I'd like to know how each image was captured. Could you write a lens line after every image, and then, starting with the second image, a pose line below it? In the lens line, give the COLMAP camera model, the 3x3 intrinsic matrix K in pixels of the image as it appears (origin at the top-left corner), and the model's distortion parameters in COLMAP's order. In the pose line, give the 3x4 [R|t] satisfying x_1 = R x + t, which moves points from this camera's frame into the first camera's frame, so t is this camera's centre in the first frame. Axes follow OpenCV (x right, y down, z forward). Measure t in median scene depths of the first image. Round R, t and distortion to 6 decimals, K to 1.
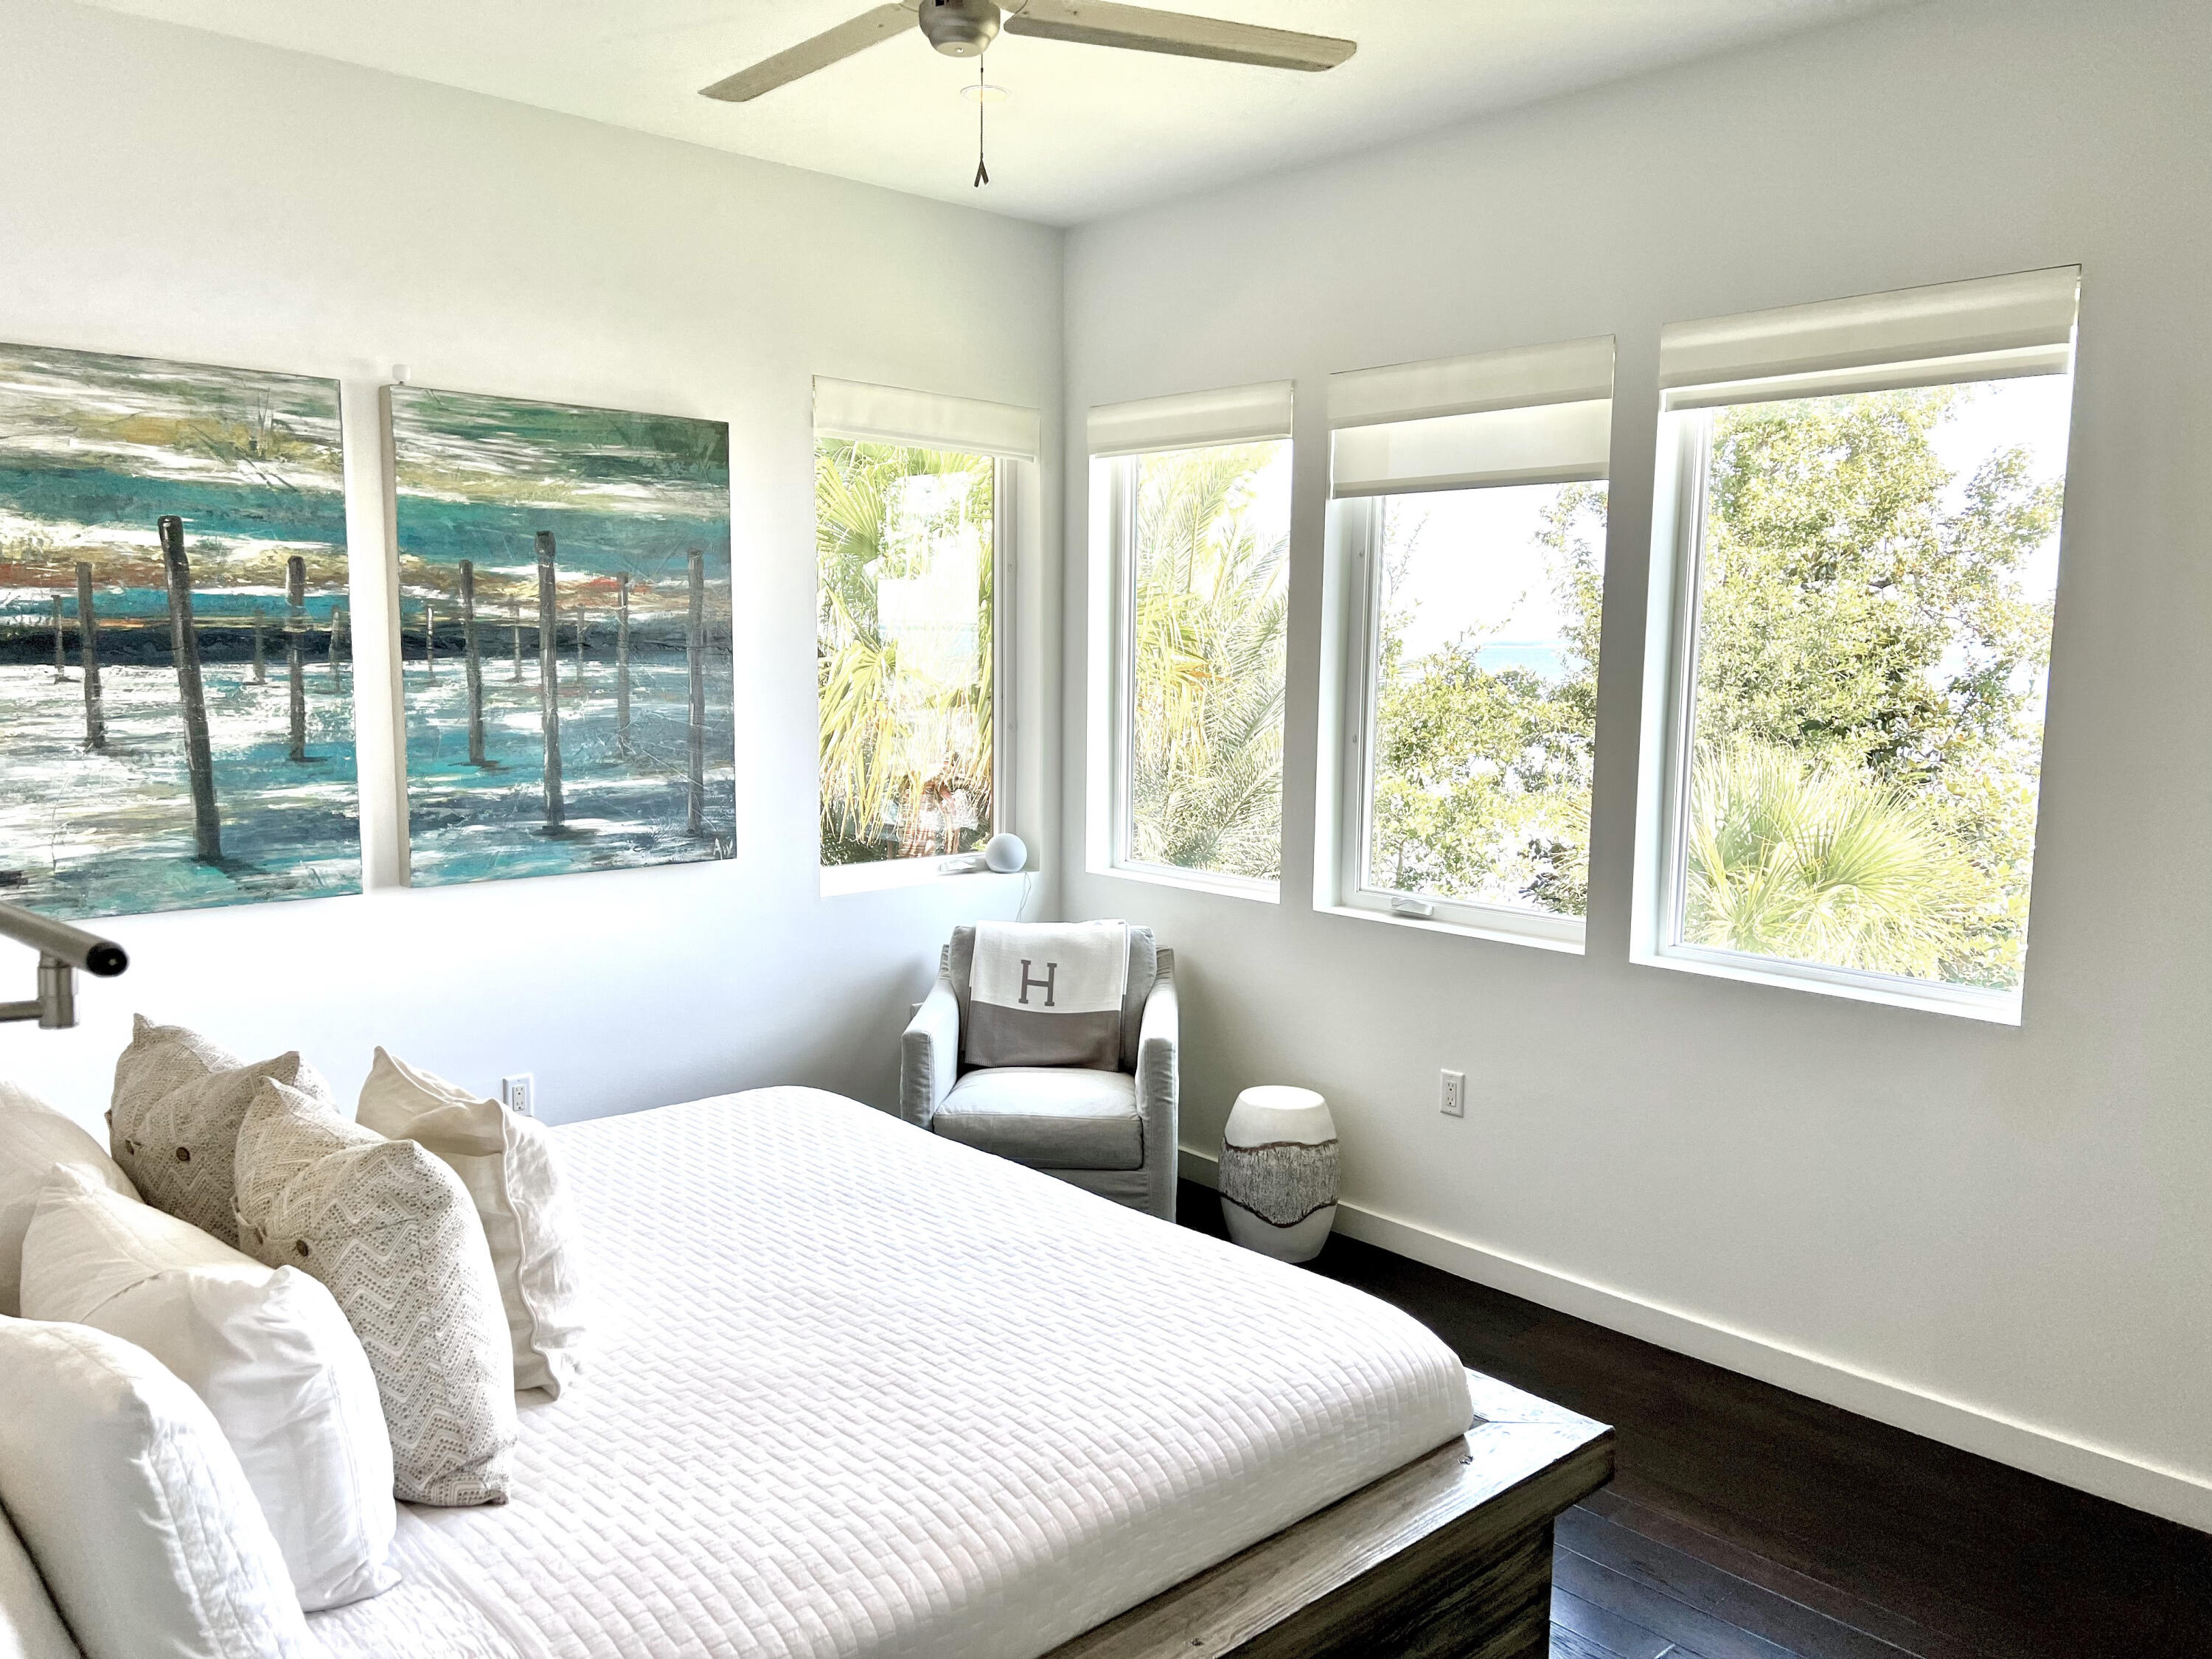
lens RADIAL K [[1679.1, 0, 1109.2], [0, 1679.1, 834.7], [0, 0, 1]] dist [0.092557, -0.100390]
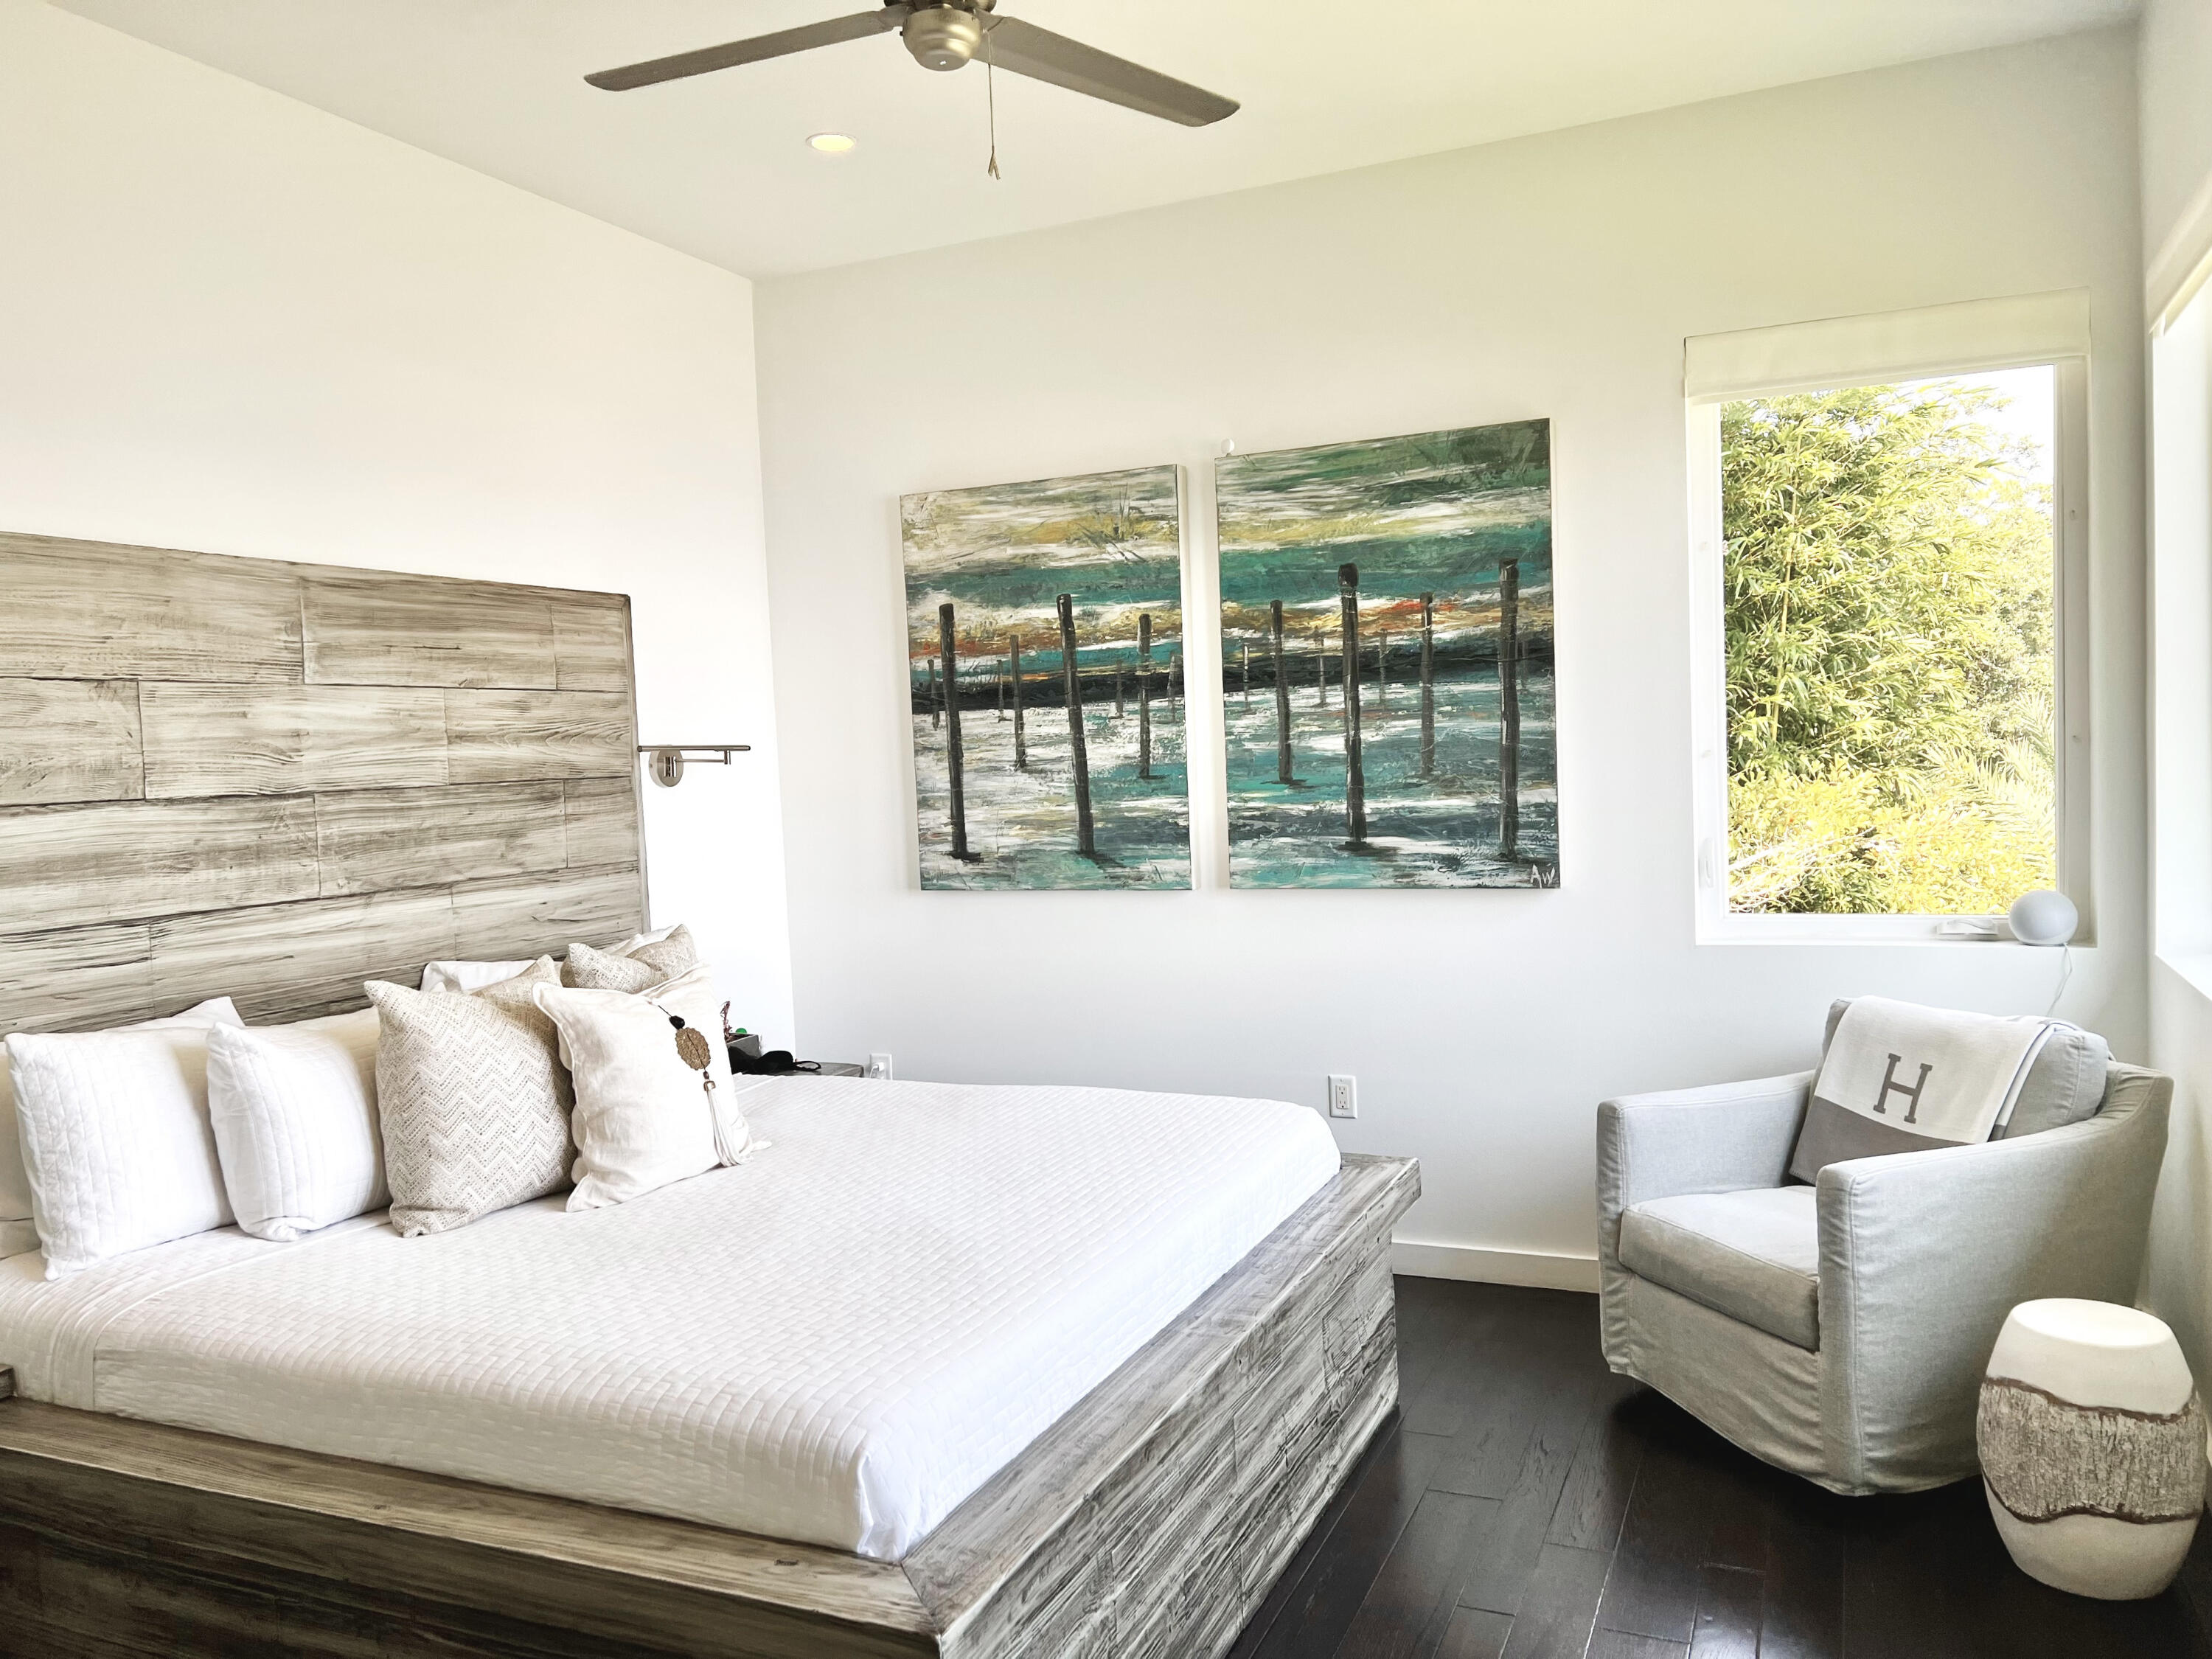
lens RADIAL K [[1679.1, 0, 1099.5], [0, 1679.1, 849.1], [0, 0, 1]] dist [0.092557, -0.100390]
pose [[0.378599, 0.027291, -0.925158, 0.608537], [-0.061681, 0.998087, 0.004201, 0.004907], [0.923503, 0.055474, 0.379558, 0.478140]]
